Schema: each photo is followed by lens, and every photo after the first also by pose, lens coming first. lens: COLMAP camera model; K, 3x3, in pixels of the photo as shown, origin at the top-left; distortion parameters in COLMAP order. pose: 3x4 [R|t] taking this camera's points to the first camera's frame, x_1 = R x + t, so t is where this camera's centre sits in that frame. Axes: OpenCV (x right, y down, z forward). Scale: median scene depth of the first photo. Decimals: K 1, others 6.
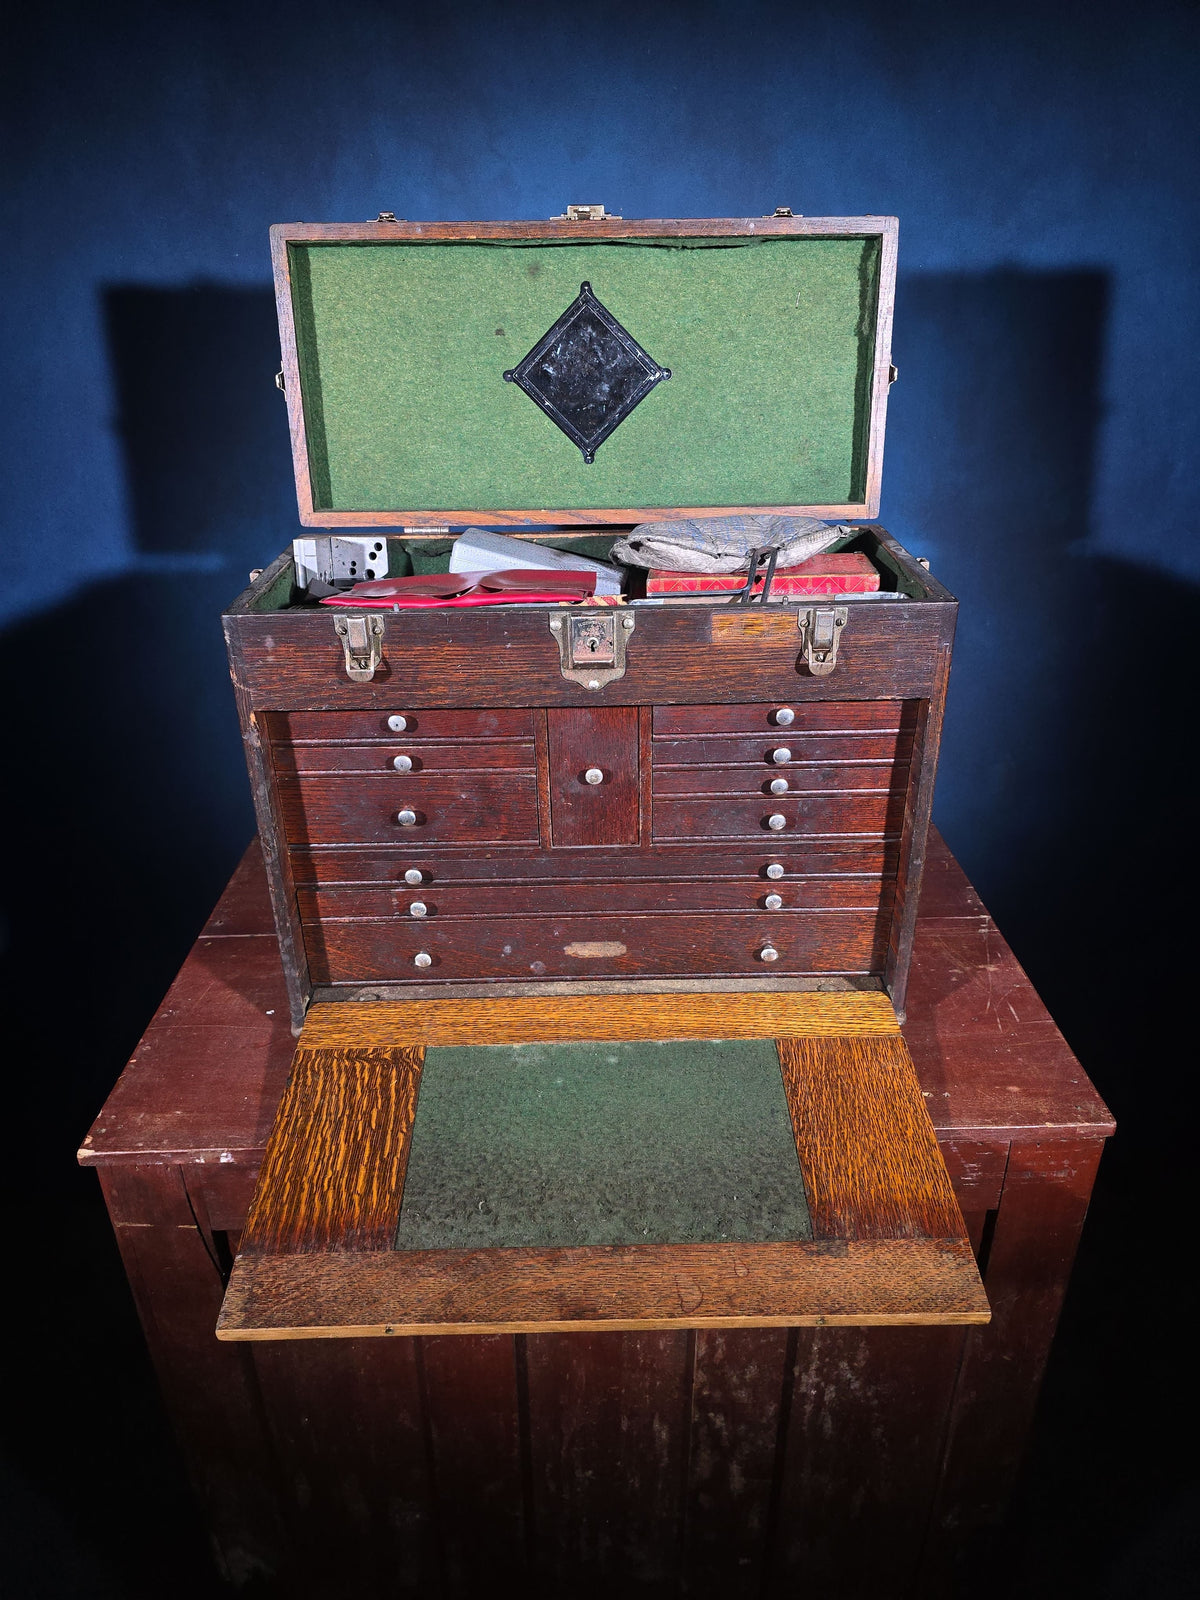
lens RADIAL K [[1090.5, 0, 604.3], [0, 1090.5, 800.9], [0, 0, 1]] dist [0.064318, -0.058769]
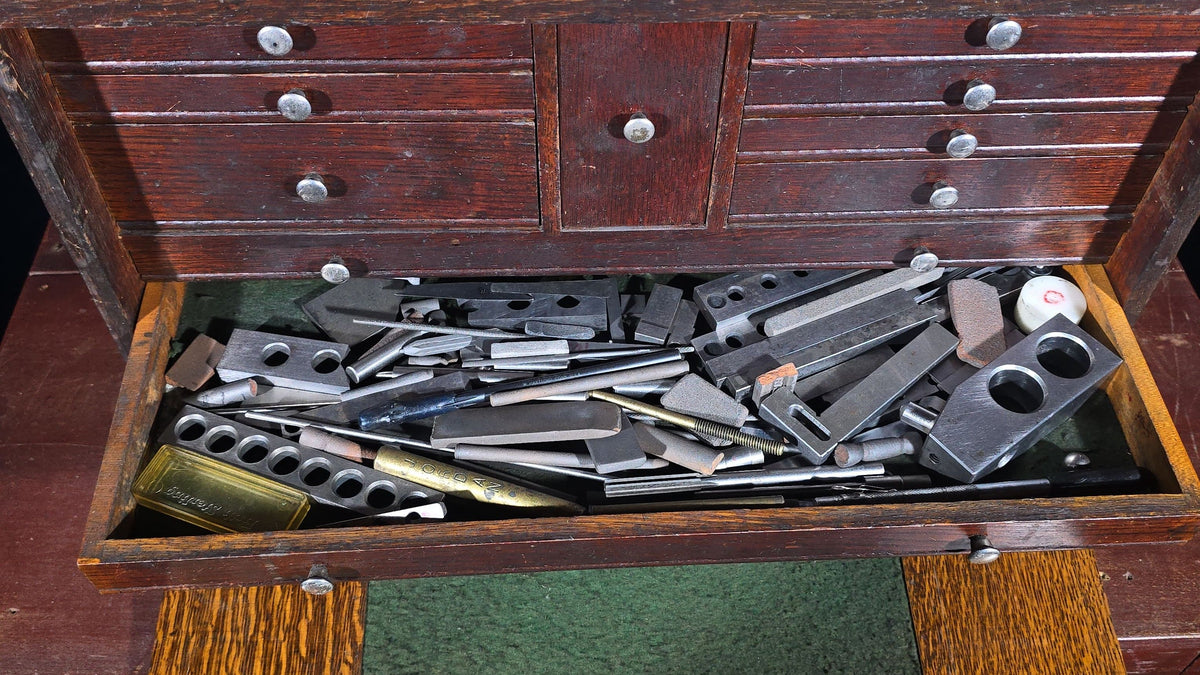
lens RADIAL K [[1096.9, 0, 594.1], [0, 1096.9, 335.8], [0, 0, 1]] dist [0.018222, 0.000000]
pose [[0.999407, -0.001208, 0.034412, -0.052287], [-0.012487, 0.918639, 0.394900, -0.146753], [-0.032089, -0.395095, 0.918079, 0.434506]]
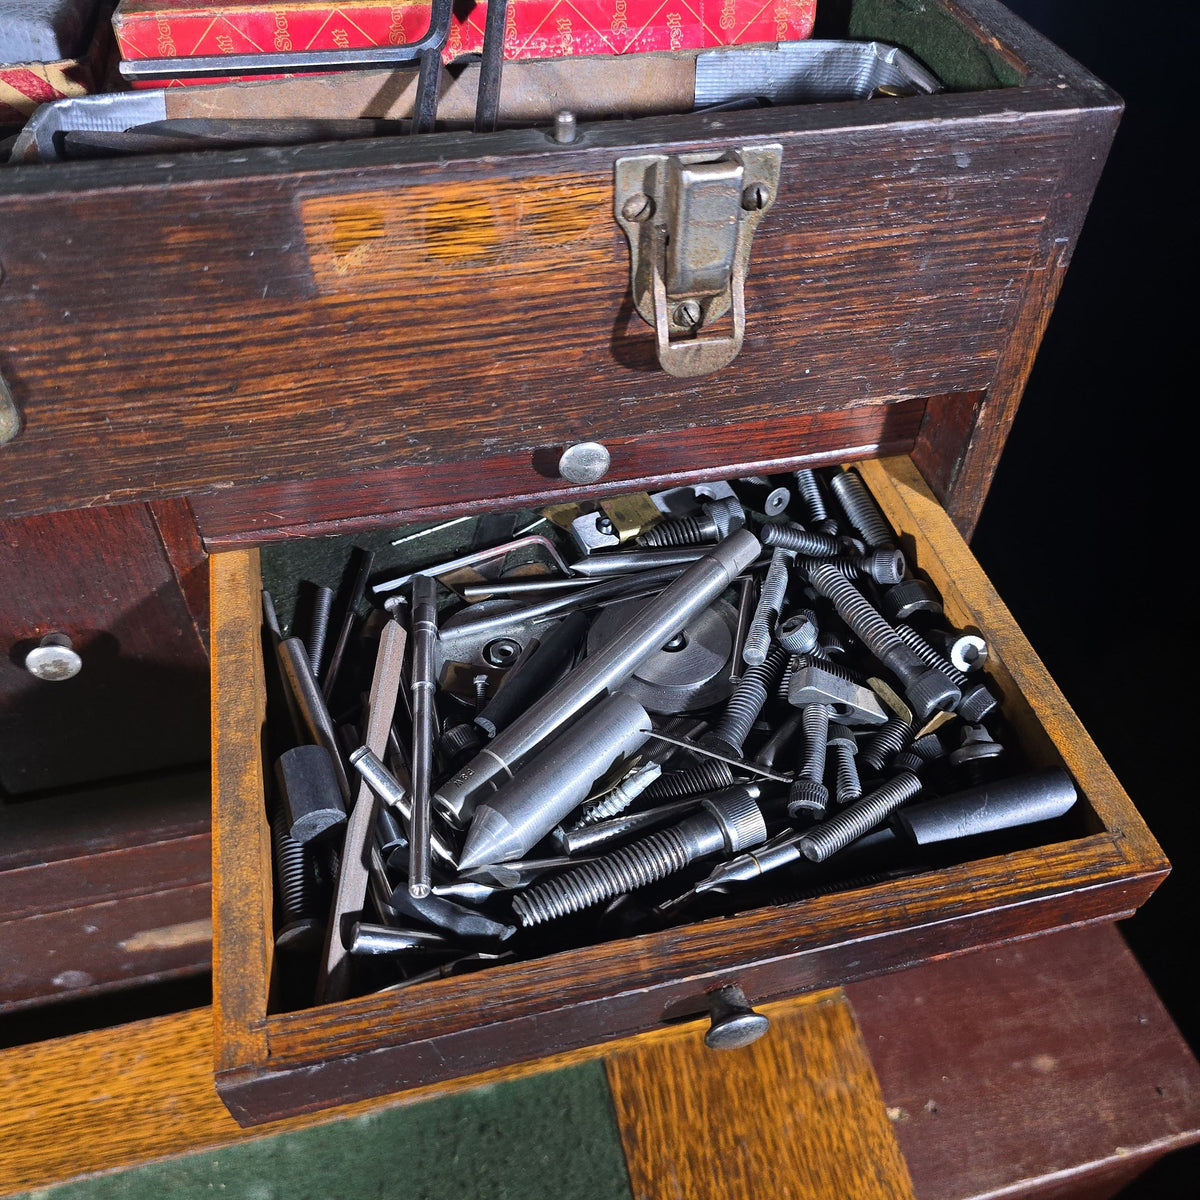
lens RADIAL K [[1116.0, 0, 612.6], [0, 1116.0, 599.9], [0, 0, 1]] dist [0.009320, 0.000000]
pose [[0.972406, -0.135423, 0.189966, 0.097596], [0.062097, 0.935145, 0.348781, -0.152799], [-0.224879, -0.327361, 0.917750, 0.635226]]
